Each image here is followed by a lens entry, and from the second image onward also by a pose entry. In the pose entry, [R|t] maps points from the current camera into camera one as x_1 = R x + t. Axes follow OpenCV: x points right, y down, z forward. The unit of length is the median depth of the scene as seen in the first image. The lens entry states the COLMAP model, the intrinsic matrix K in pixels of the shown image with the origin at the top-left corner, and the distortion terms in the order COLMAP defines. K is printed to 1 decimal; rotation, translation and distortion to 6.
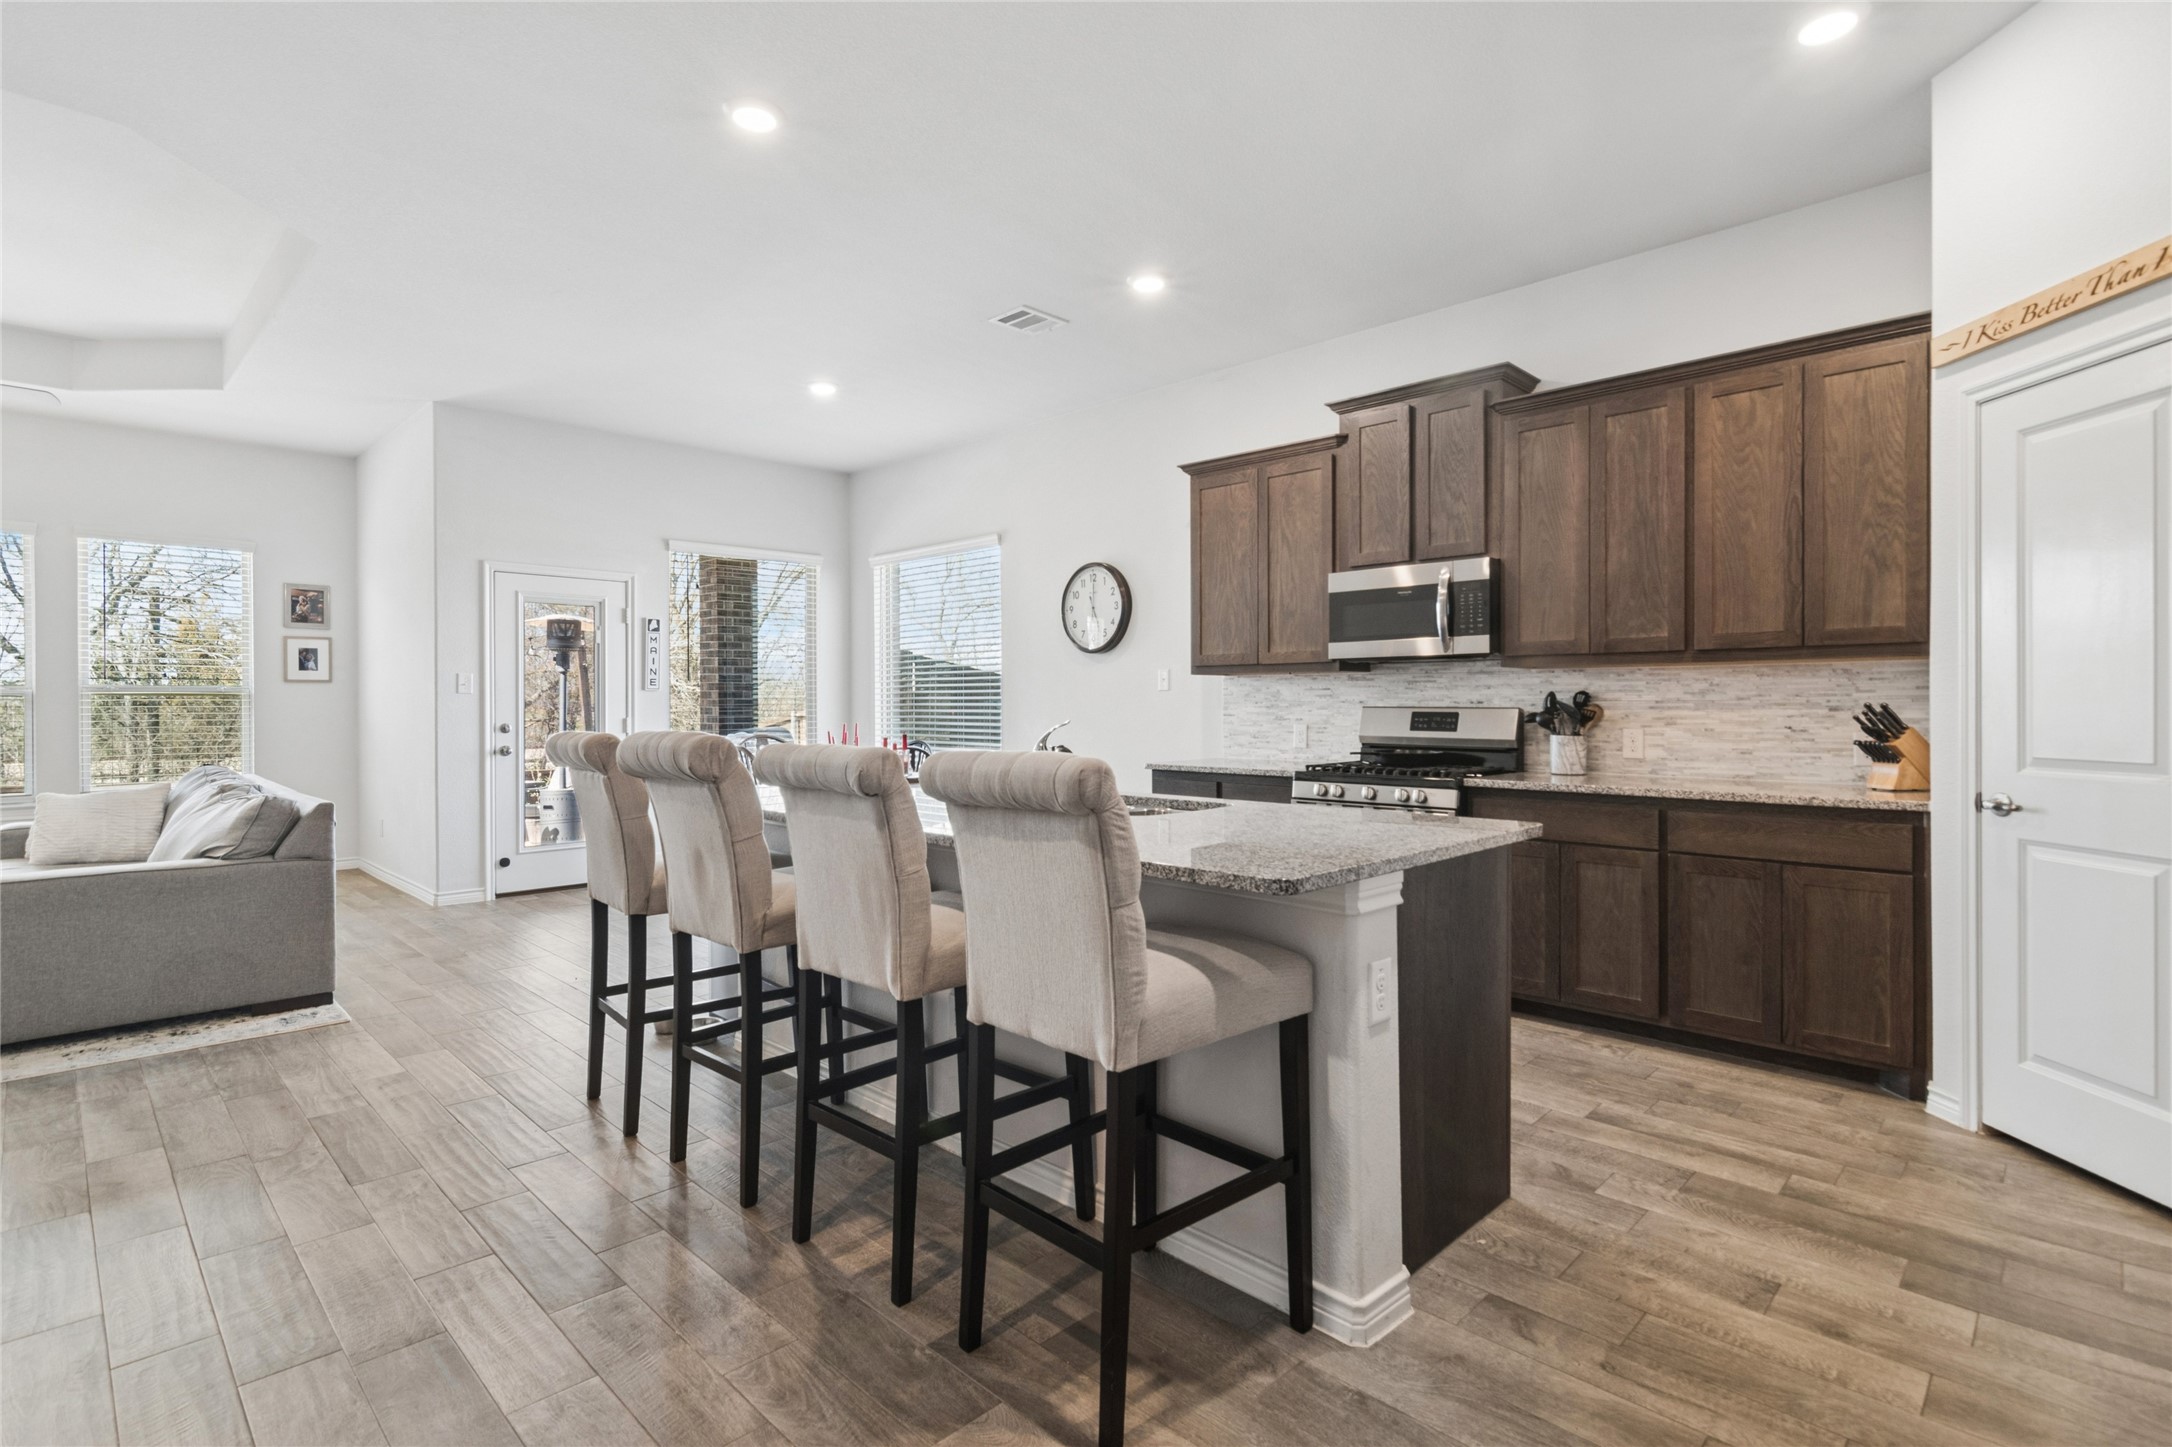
lens RADIAL K [[1045.4, 0, 1092.2], [0, 1045.4, 709.3], [0, 0, 1]] dist [-0.002183, 0.002214]
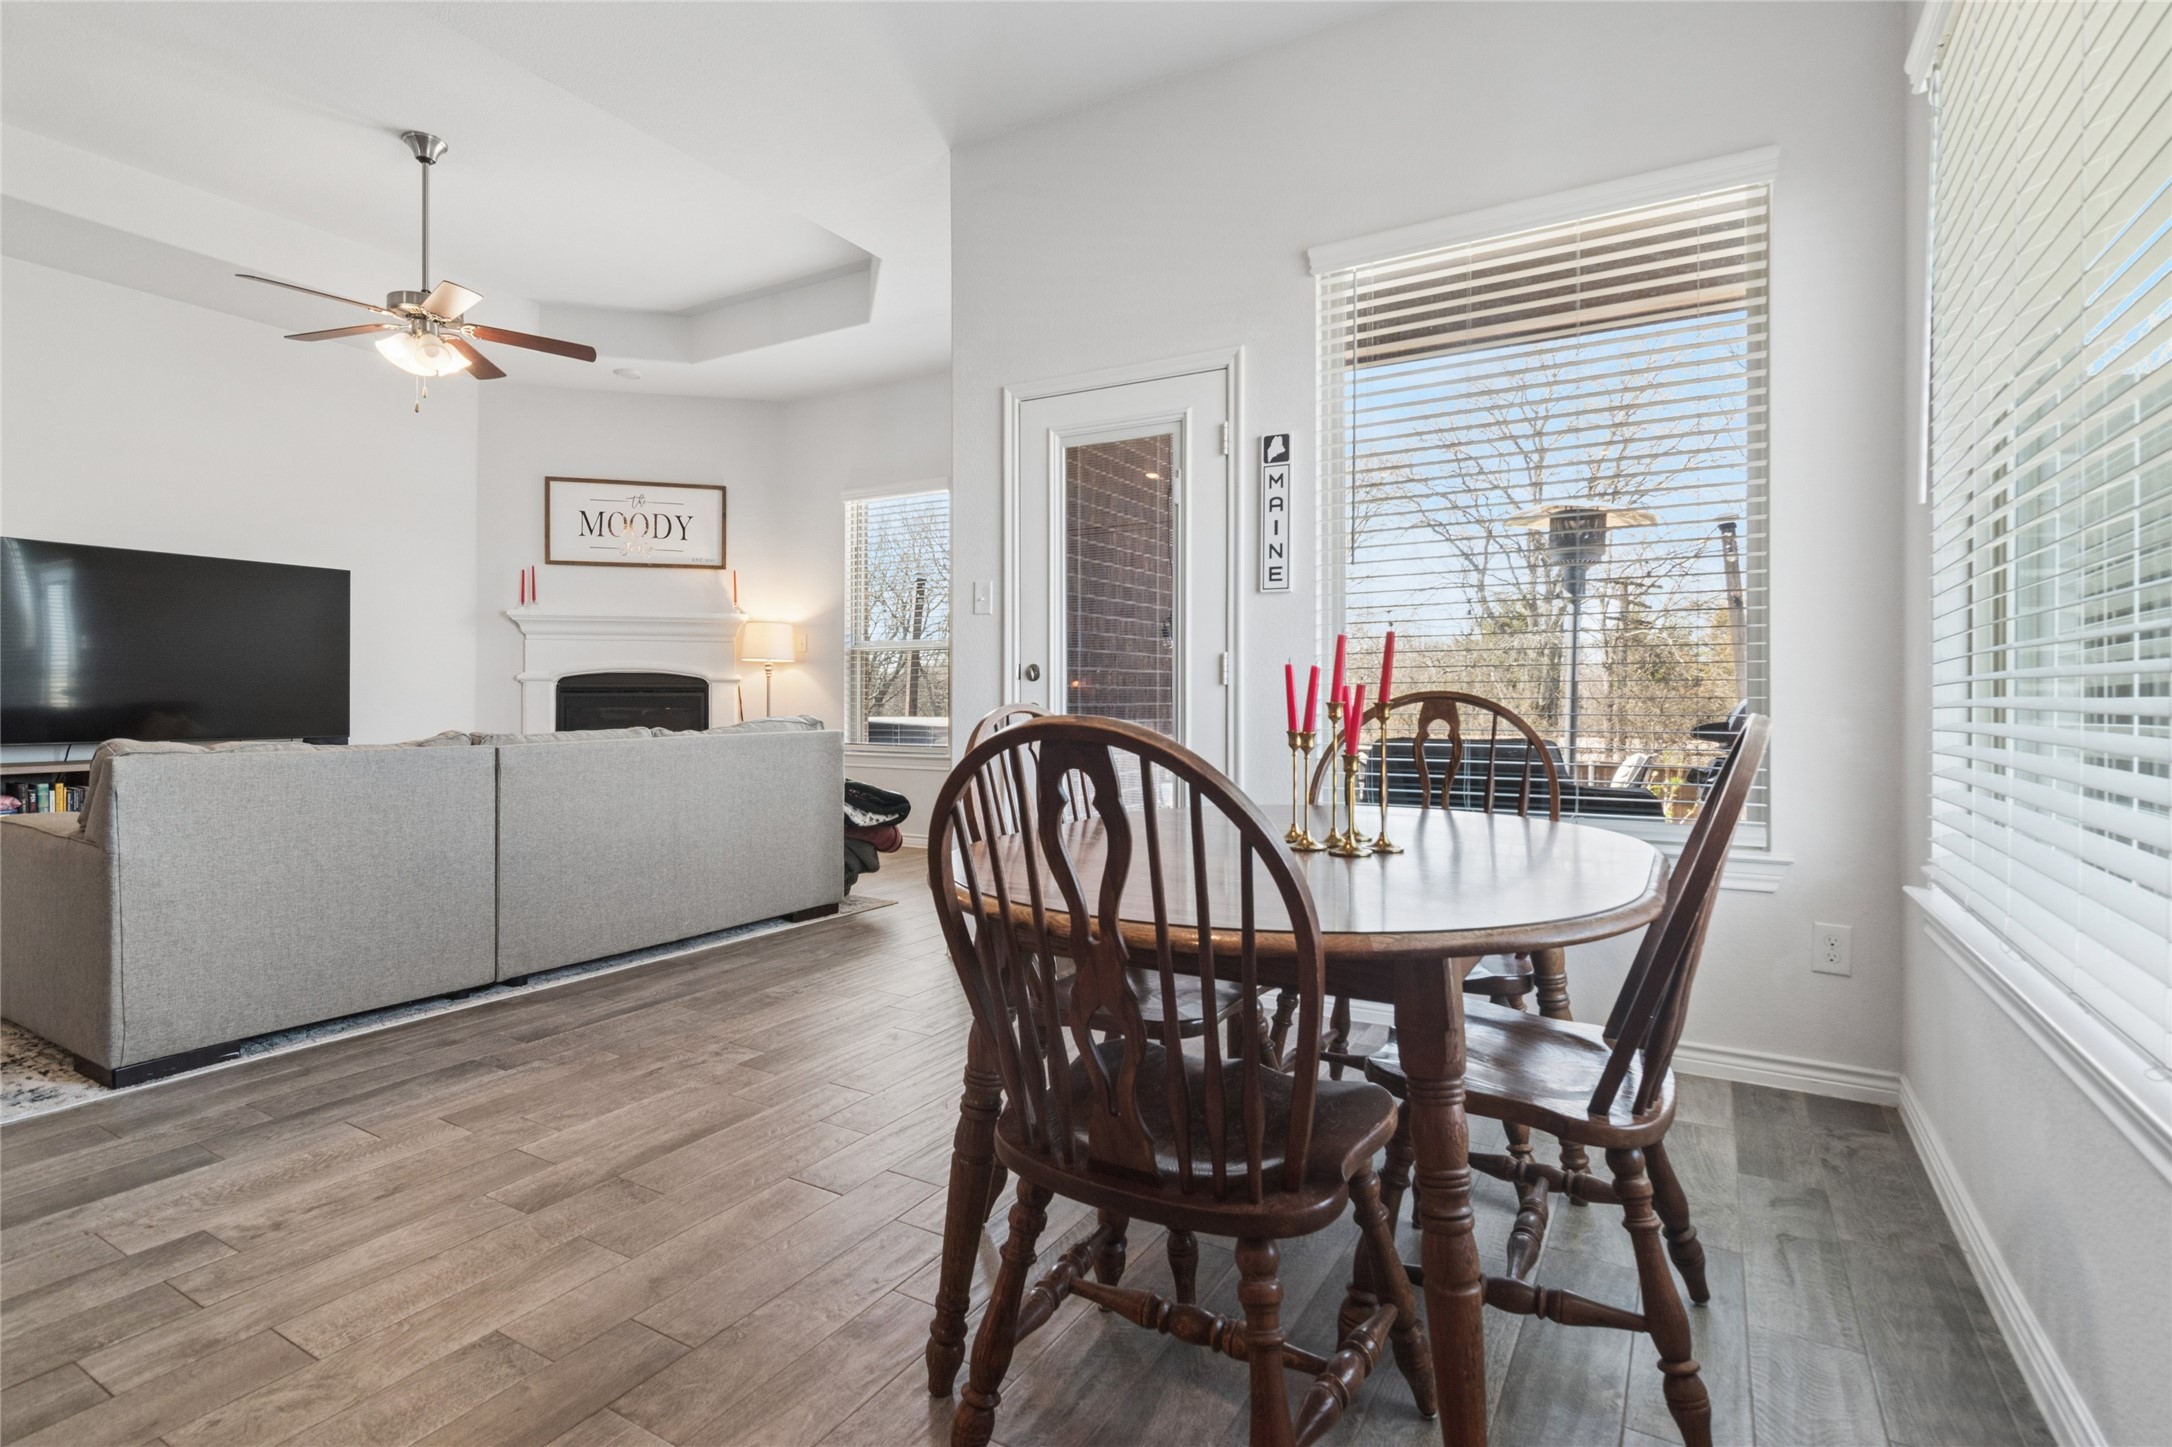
lens RADIAL K [[1048.6, 0, 1095.3], [0, 1048.6, 693.3], [0, 0, 1]] dist [-0.002030, 0.000730]
pose [[0.247122, 0.001876, -0.968982, 0.003407], [-0.009010, 0.999959, -0.000362, 0.045561], [0.968942, 0.008820, 0.247129, 1.382553]]
